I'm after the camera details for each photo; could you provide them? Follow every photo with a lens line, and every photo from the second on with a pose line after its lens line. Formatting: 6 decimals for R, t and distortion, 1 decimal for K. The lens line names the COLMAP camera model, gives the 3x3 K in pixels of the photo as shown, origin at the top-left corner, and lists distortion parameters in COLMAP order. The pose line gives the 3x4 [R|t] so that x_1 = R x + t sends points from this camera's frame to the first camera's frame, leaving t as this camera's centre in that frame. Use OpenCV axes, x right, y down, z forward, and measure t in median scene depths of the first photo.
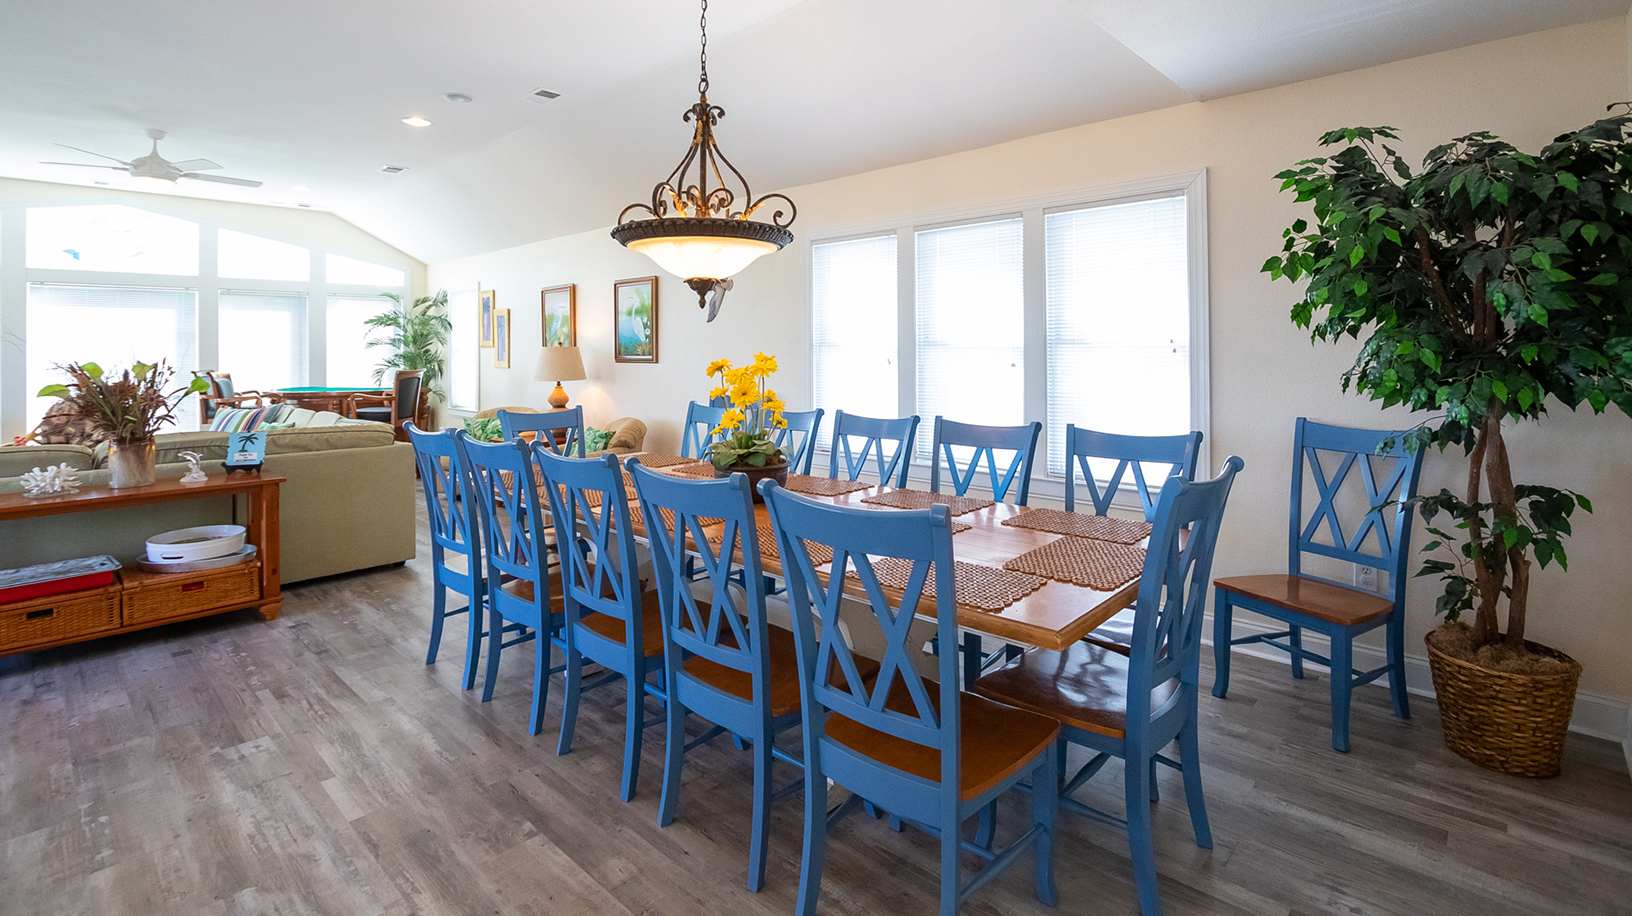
lens RADIAL K [[770.6, 0, 822.2], [0, 770.6, 348.0], [0, 0, 1]] dist [-0.002641, -0.000113]
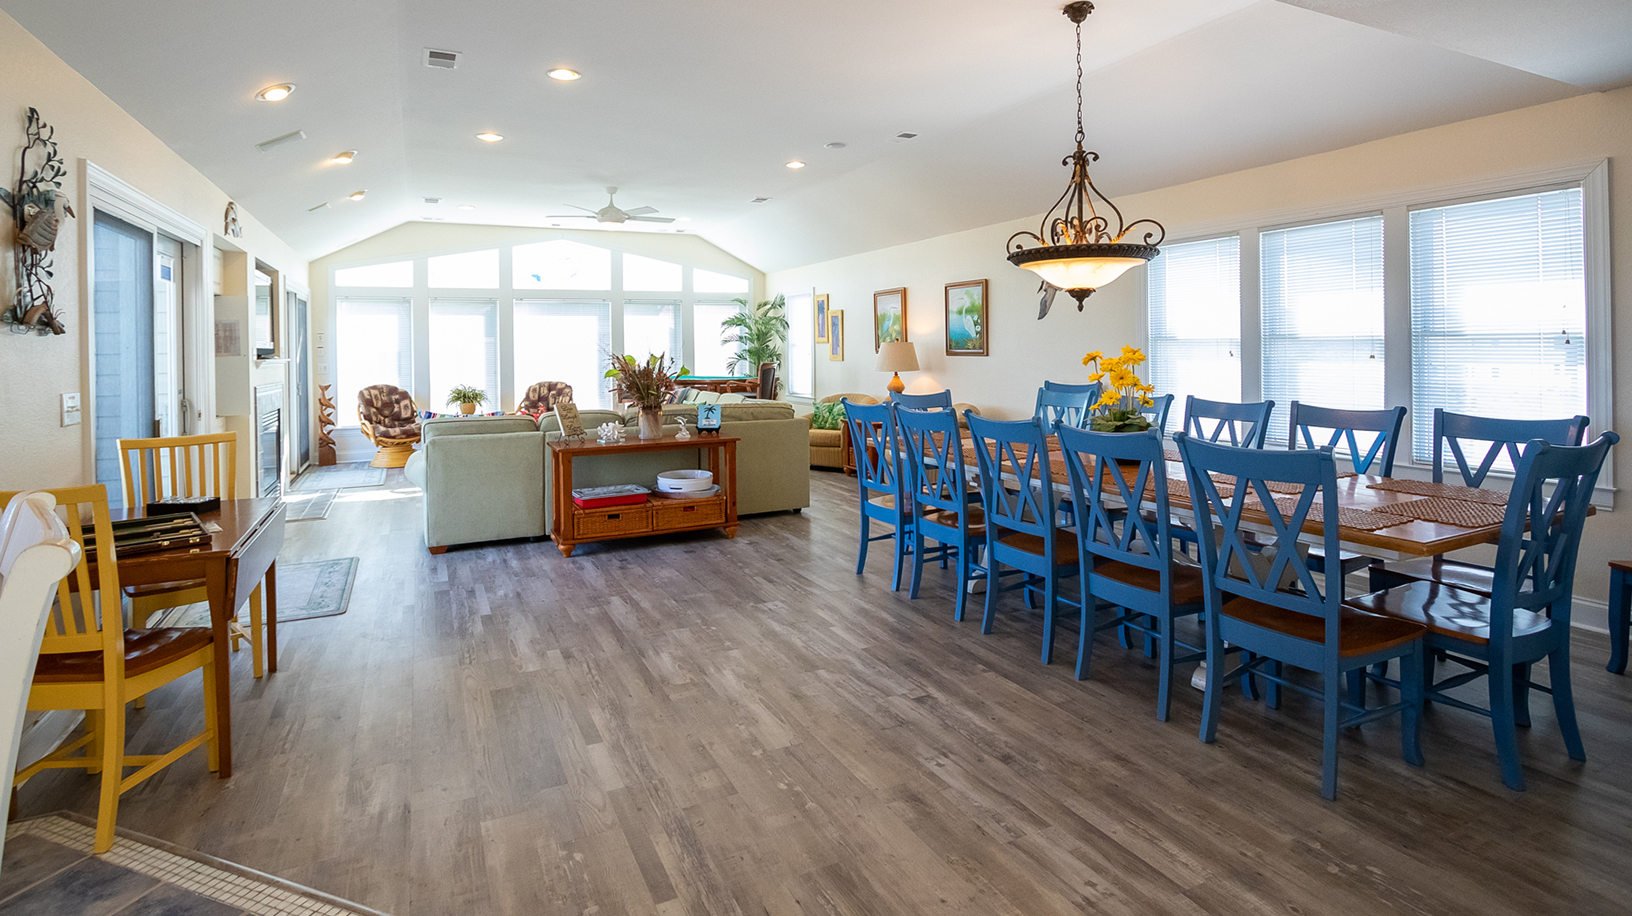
lens RADIAL K [[801.0, 0, 762.0], [0, 801.0, 349.0], [0, 0, 1]] dist [-0.003740, -0.000214]
pose [[0.922172, -0.004294, -0.386756, -0.106307], [0.007488, 0.999949, 0.006751, -0.001941], [0.386707, -0.009122, 0.922157, -0.353489]]
